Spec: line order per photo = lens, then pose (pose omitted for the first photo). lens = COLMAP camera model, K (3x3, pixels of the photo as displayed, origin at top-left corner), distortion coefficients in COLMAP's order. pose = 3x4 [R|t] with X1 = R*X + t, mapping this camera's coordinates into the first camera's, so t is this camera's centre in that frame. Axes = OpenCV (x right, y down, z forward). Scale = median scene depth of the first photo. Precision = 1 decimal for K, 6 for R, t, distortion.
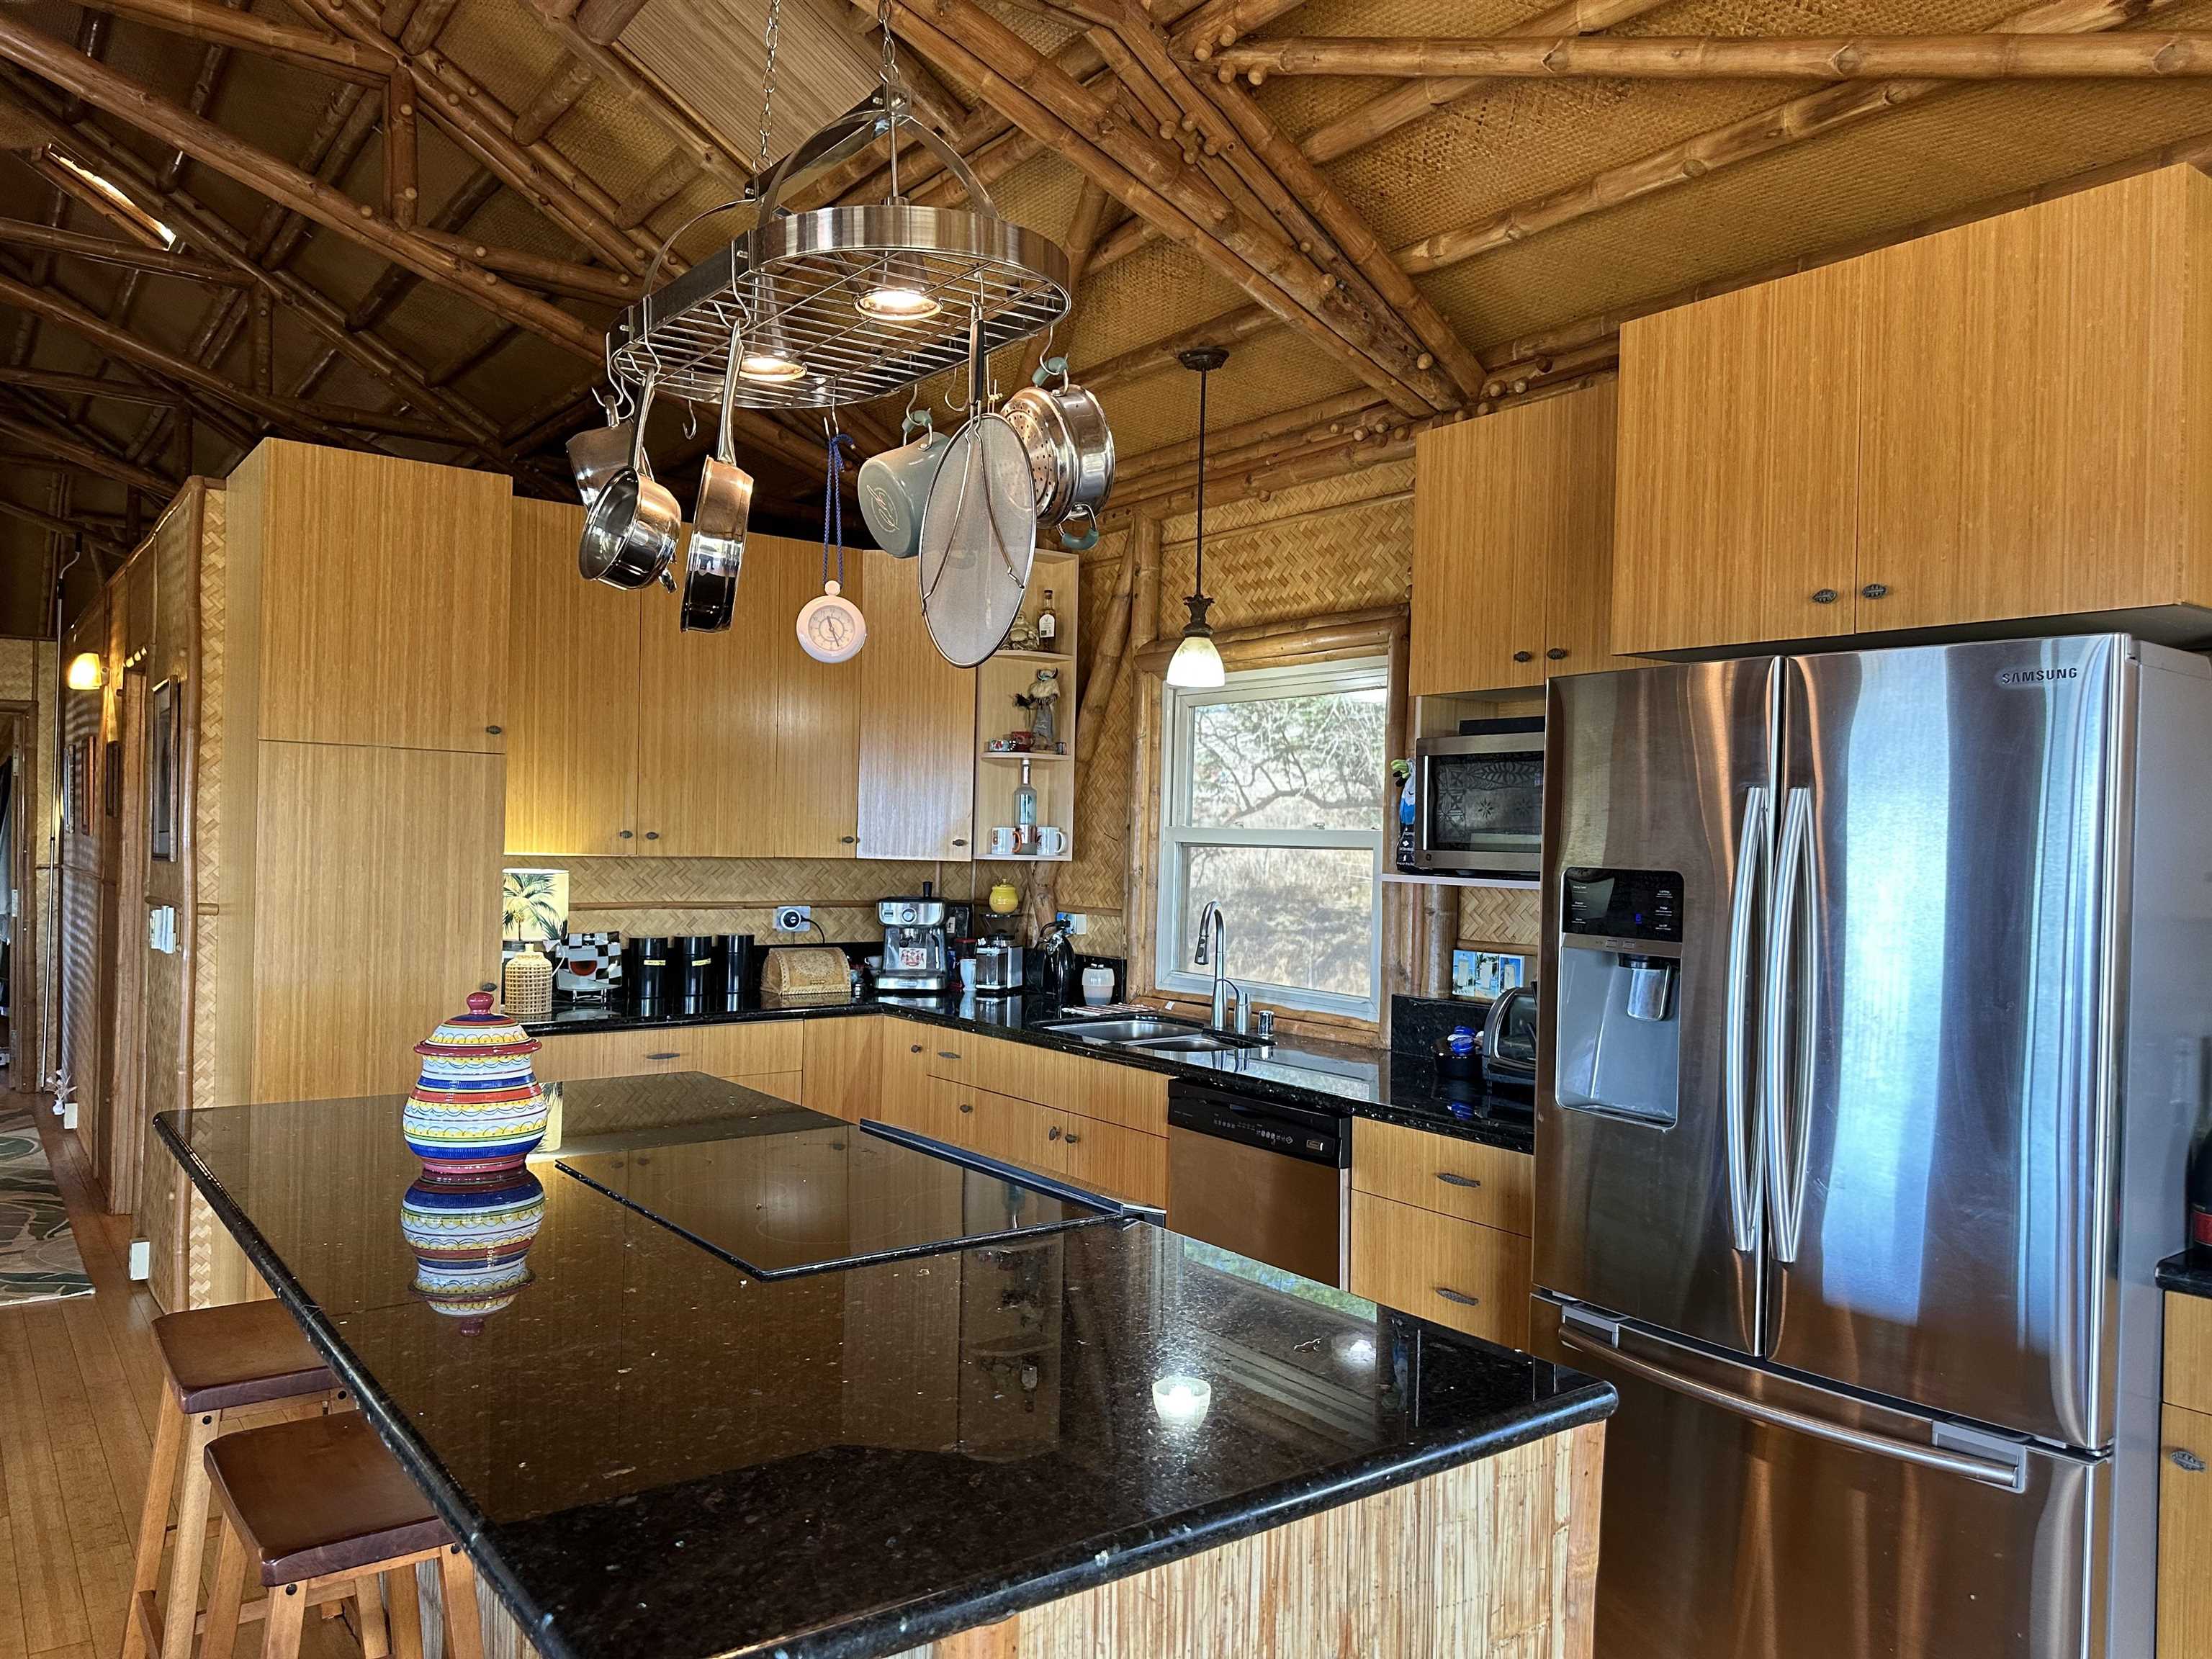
lens RADIAL K [[1571.8, 0, 1103.2], [0, 1571.8, 833.8], [0, 0, 1]] dist [0.037905, -0.001146]
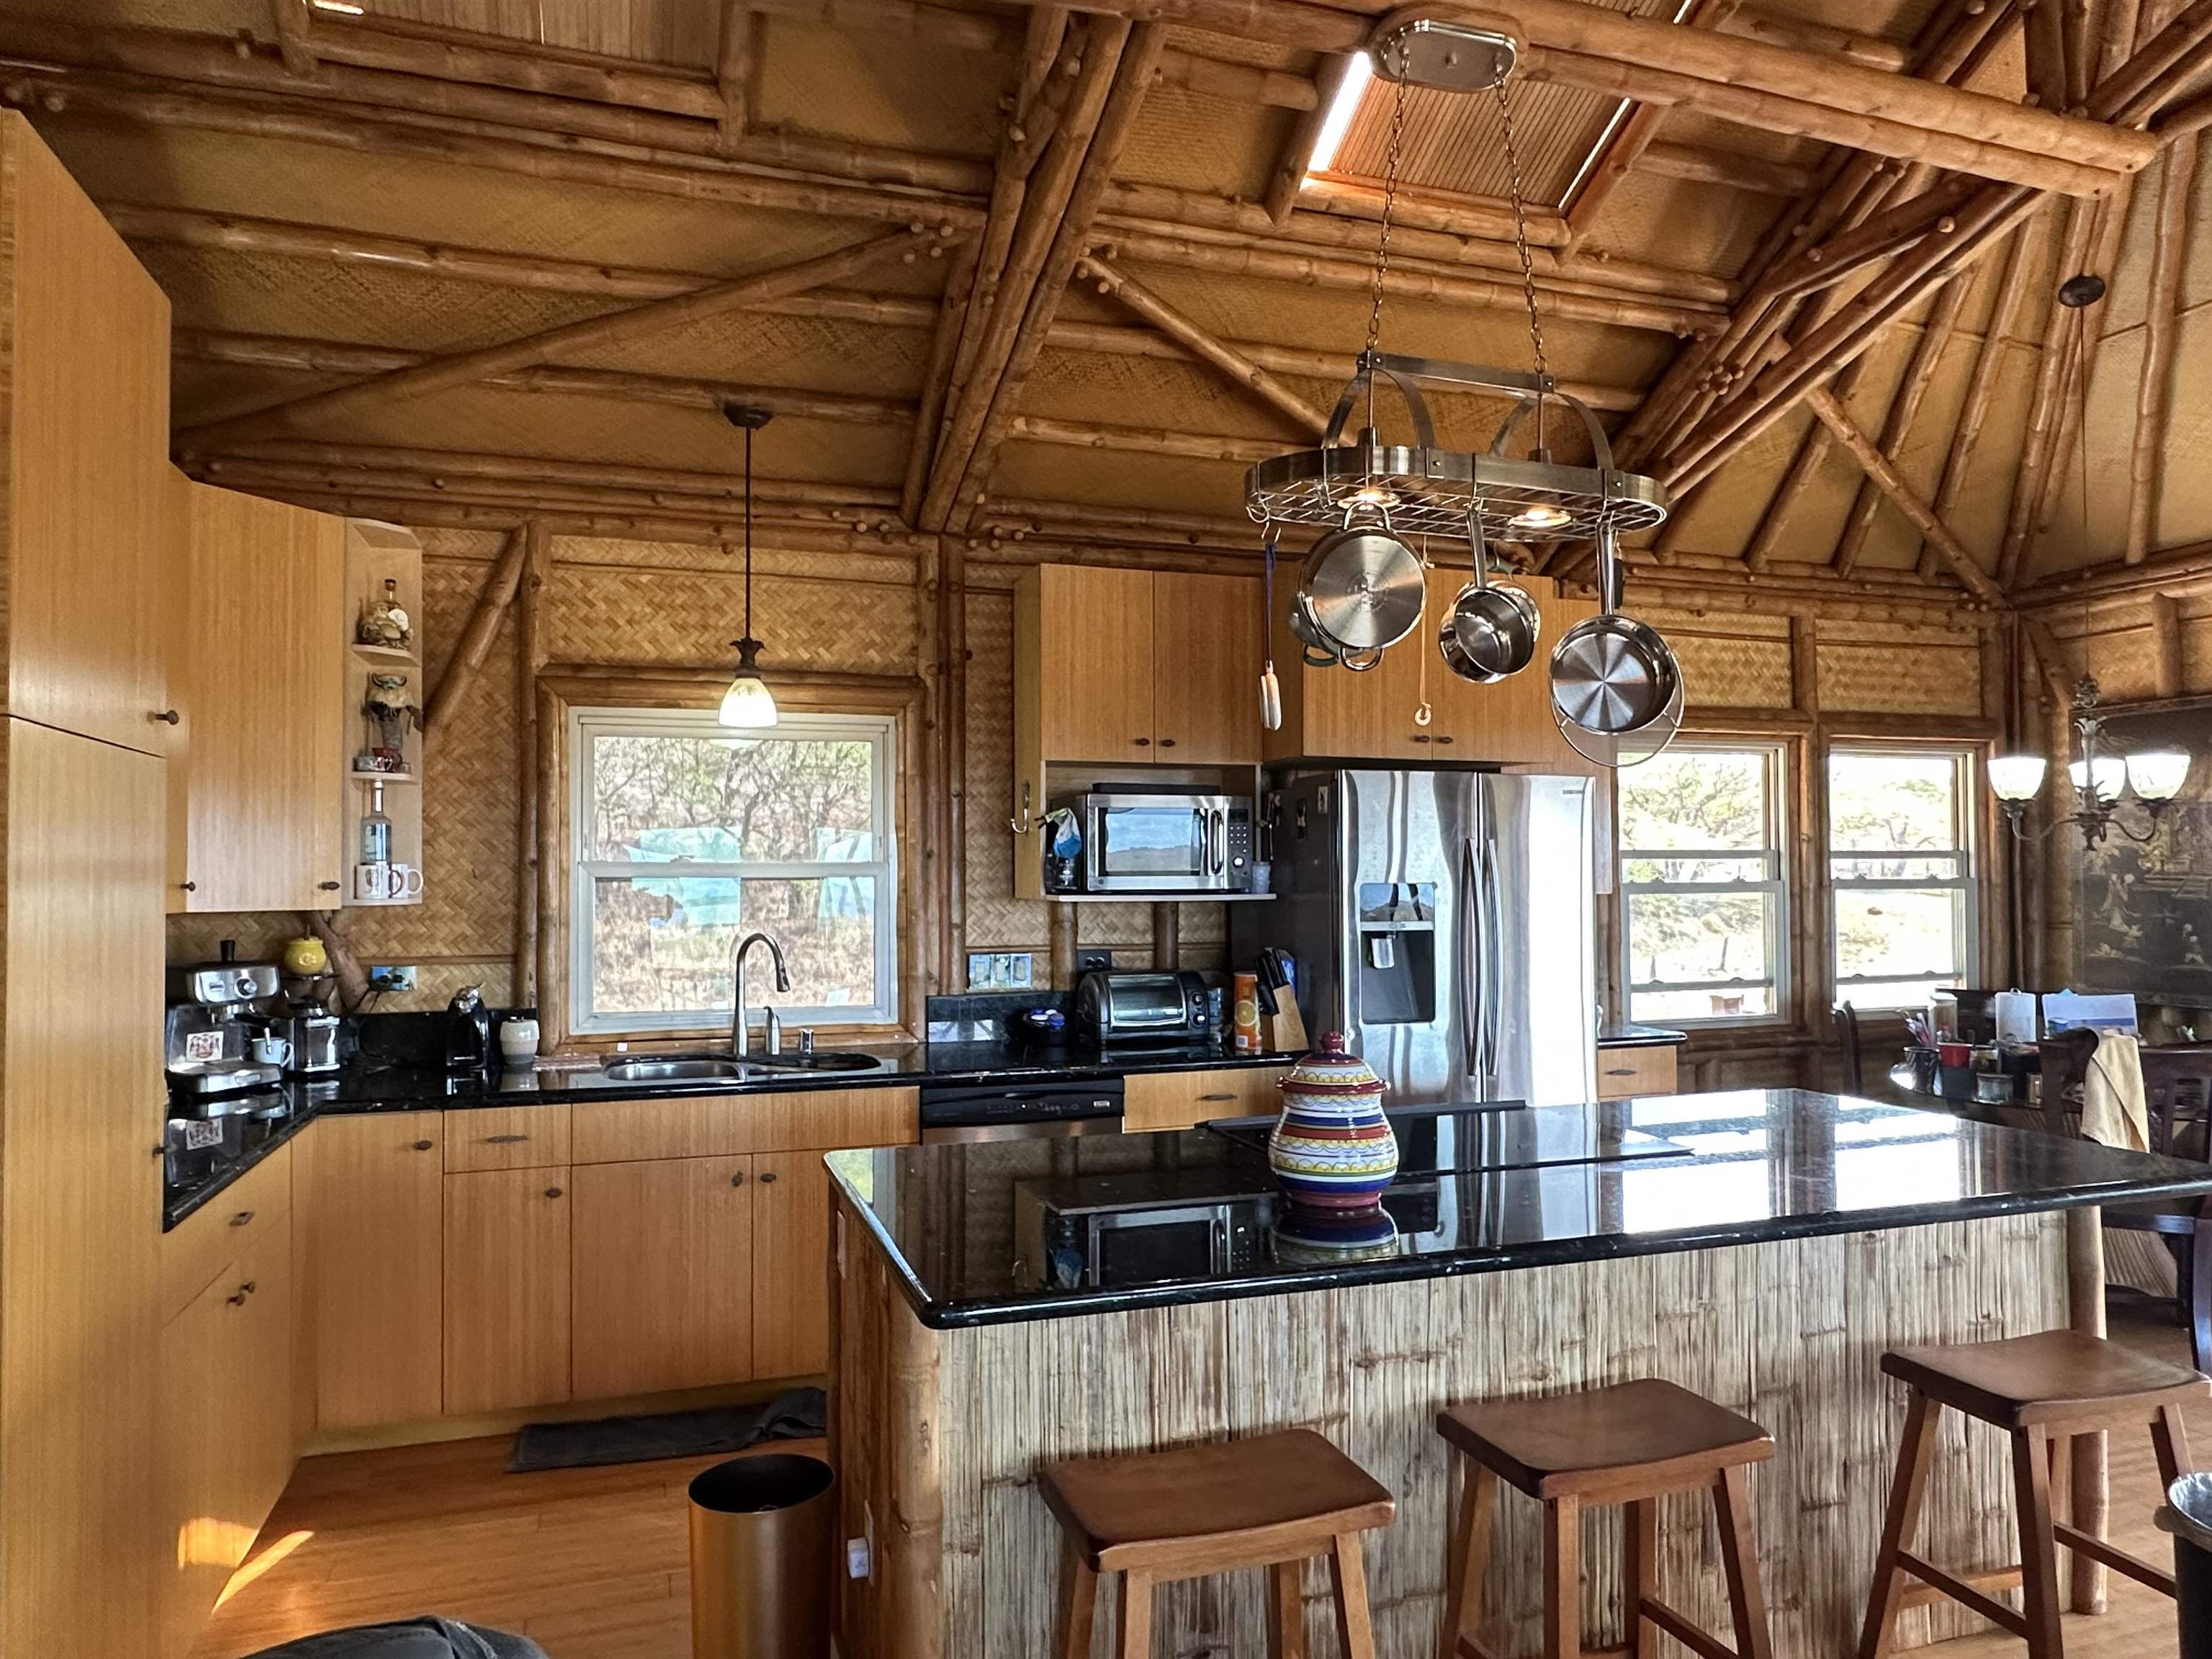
lens RADIAL K [[1406.6, 0, 1106.0], [0, 1406.6, 834.8], [0, 0, 1]] dist [0.009768, 0.000617]
pose [[0.294900, 0.007895, 0.955496, -0.764365], [0.008198, 0.999908, -0.010792, -0.010039], [-0.955493, 0.011015, 0.294808, 0.506959]]
